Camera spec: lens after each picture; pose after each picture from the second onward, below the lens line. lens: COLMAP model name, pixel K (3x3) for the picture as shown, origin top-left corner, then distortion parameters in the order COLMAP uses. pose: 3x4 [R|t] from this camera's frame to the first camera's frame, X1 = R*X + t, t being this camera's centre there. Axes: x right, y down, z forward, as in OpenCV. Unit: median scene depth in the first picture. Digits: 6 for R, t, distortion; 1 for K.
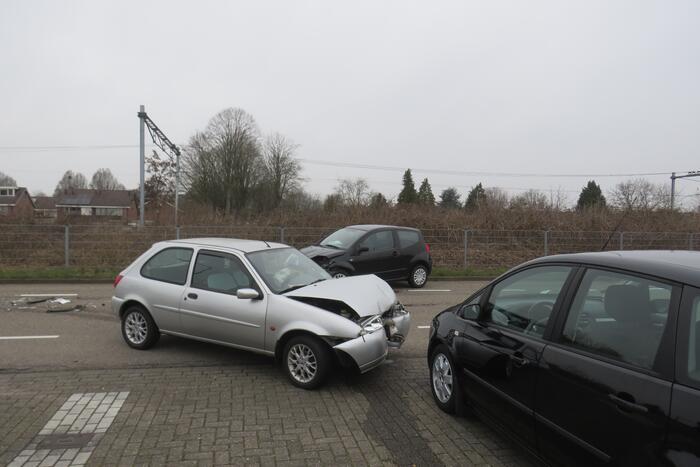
lens RADIAL K [[515.6, 0, 350.0], [0, 515.6, 233.5], [0, 0, 1]] dist [-0.019409, -0.001236]
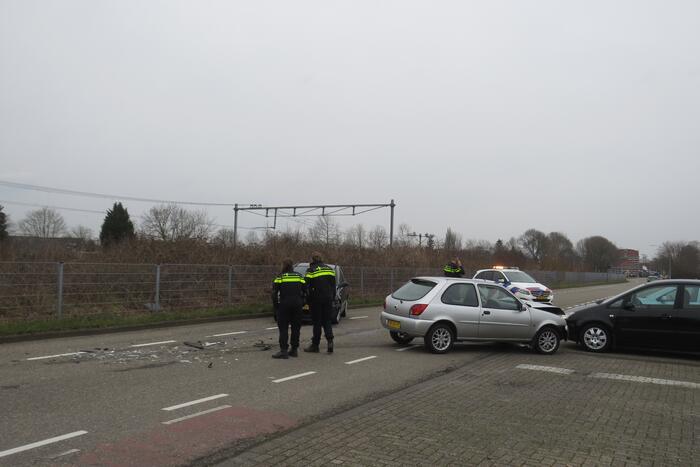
lens RADIAL K [[704.4, 0, 350.0], [0, 704.4, 233.5], [0, 0, 1]] dist [0.006753, 0.003349]
pose [[0.623569, 0.033515, 0.781049, -0.289483], [0.000681, 0.999057, -0.043413, -0.004197], [-0.781768, 0.027602, 0.622958, -0.008415]]
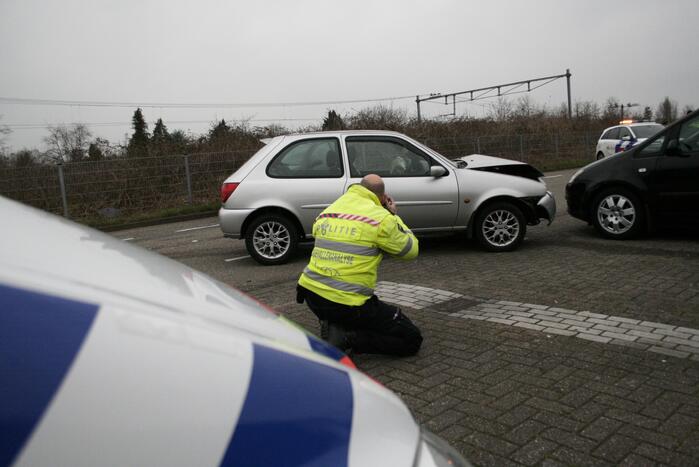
lens RADIAL K [[605.9, 0, 349.5], [0, 605.9, 233.5], [0, 0, 1]] dist [-0.173695, 0.176798]
pose [[0.865218, -0.146991, 0.479365, -0.104059], [0.108848, 0.988327, 0.106594, 0.010894], [-0.489438, -0.040049, 0.871118, 0.009662]]
